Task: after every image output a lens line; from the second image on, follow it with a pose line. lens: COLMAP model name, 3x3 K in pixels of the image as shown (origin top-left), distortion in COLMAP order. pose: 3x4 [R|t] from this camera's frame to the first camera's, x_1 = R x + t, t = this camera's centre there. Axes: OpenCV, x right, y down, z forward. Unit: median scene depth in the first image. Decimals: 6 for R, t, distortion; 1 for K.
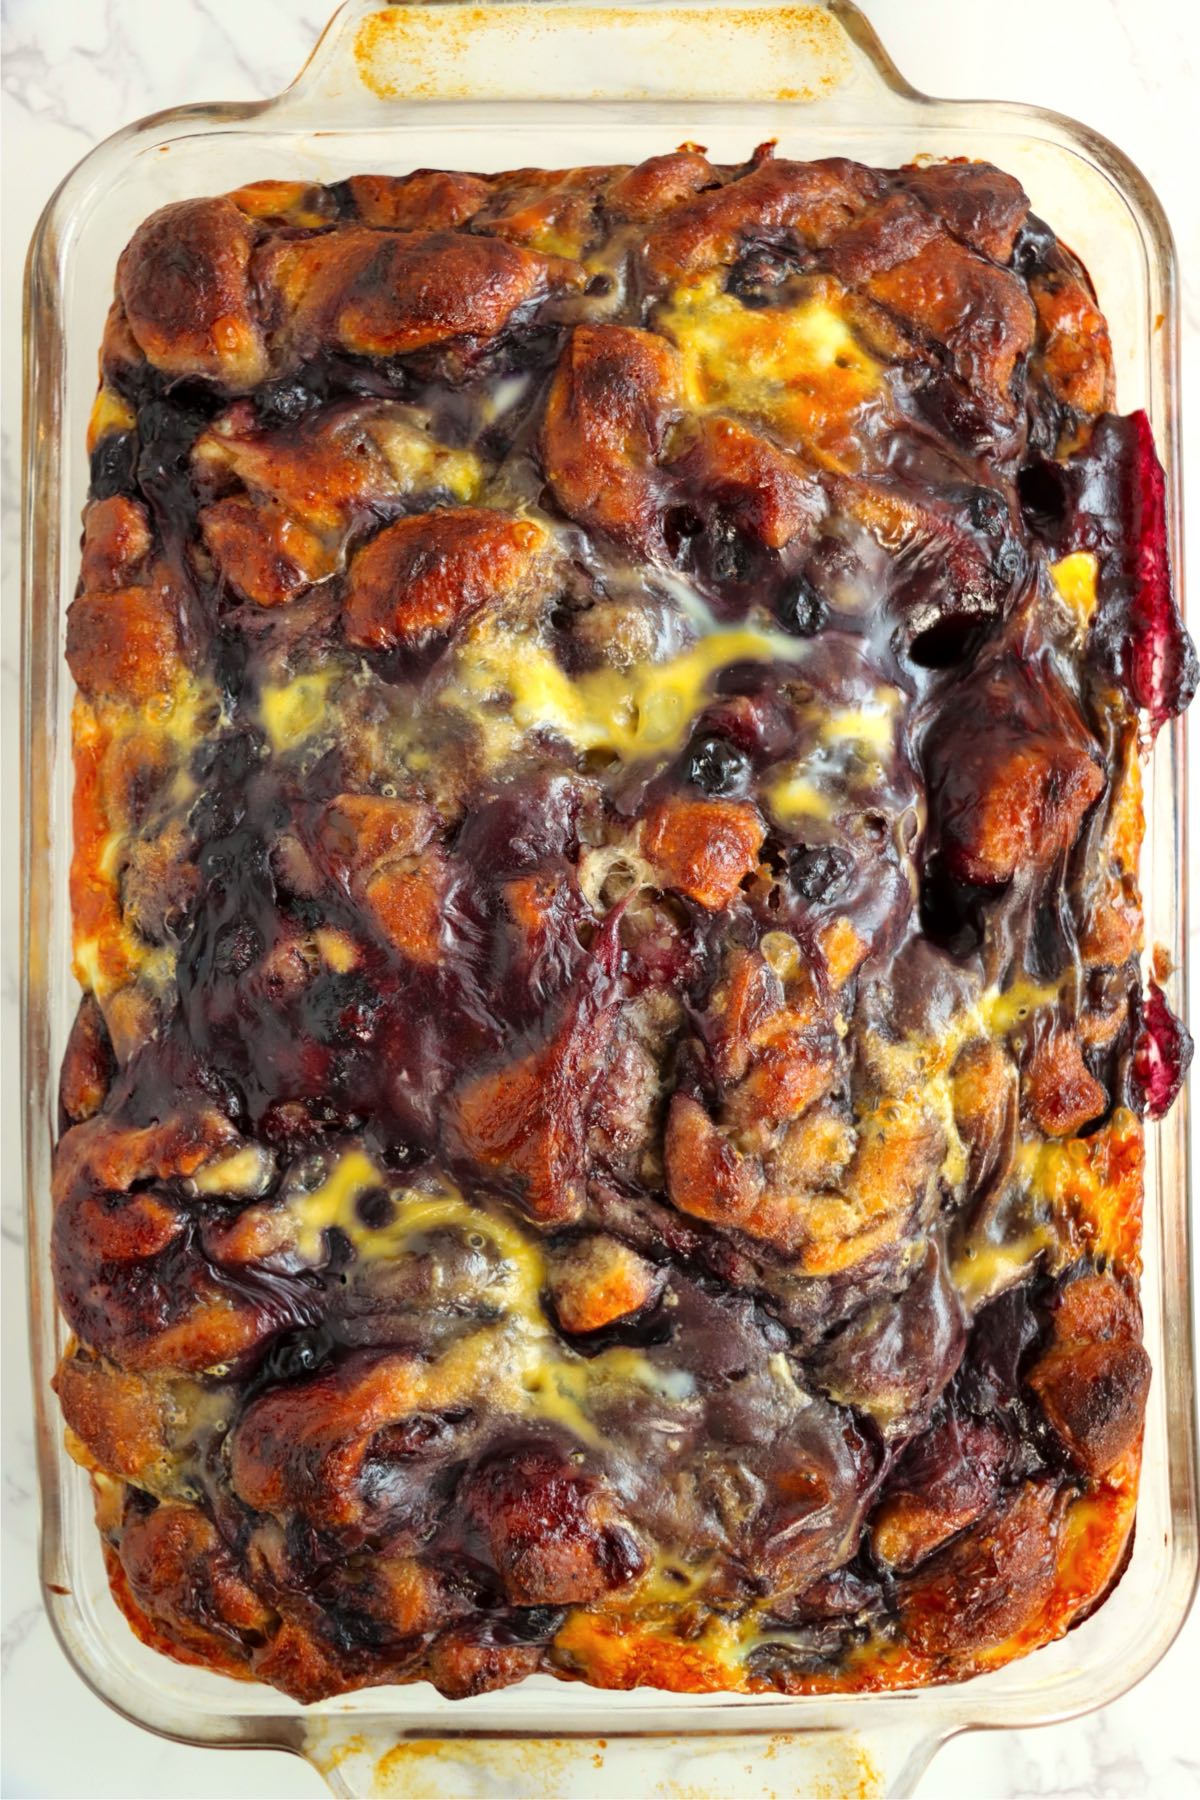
lens RADIAL K [[2266.6, 0, 600.0], [0, 2266.6, 900.0], [0, 0, 1]] dist [0.002223, -0.007075]
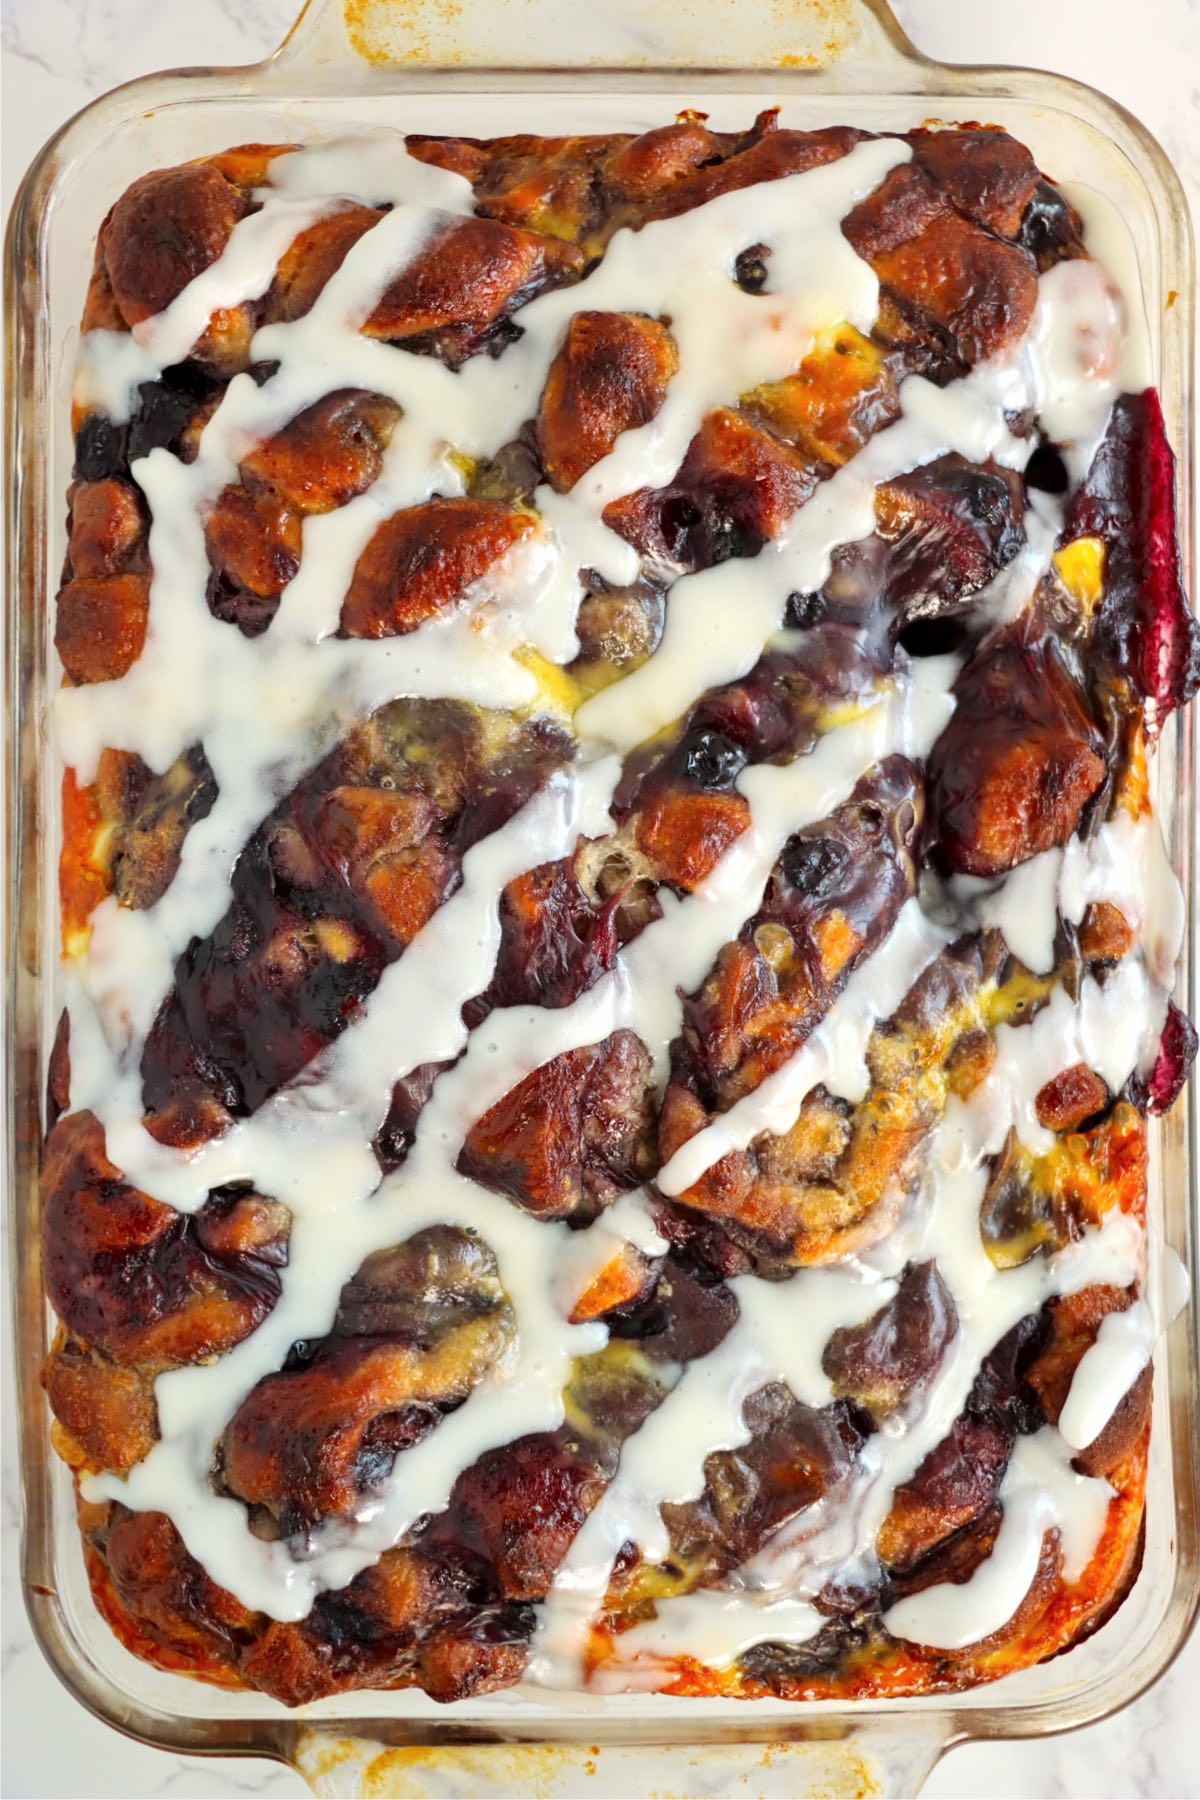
lens RADIAL K [[2873.3, 0, 600.0], [0, 2873.3, 900.0], [0, 0, 1]] dist [-0.004113, 0.011757]
pose [[0.999989, 0.003229, 0.003302, -0.002198], [-0.003249, 0.999976, 0.006182, -0.003910], [-0.003282, -0.006193, 0.999975, -0.263631]]
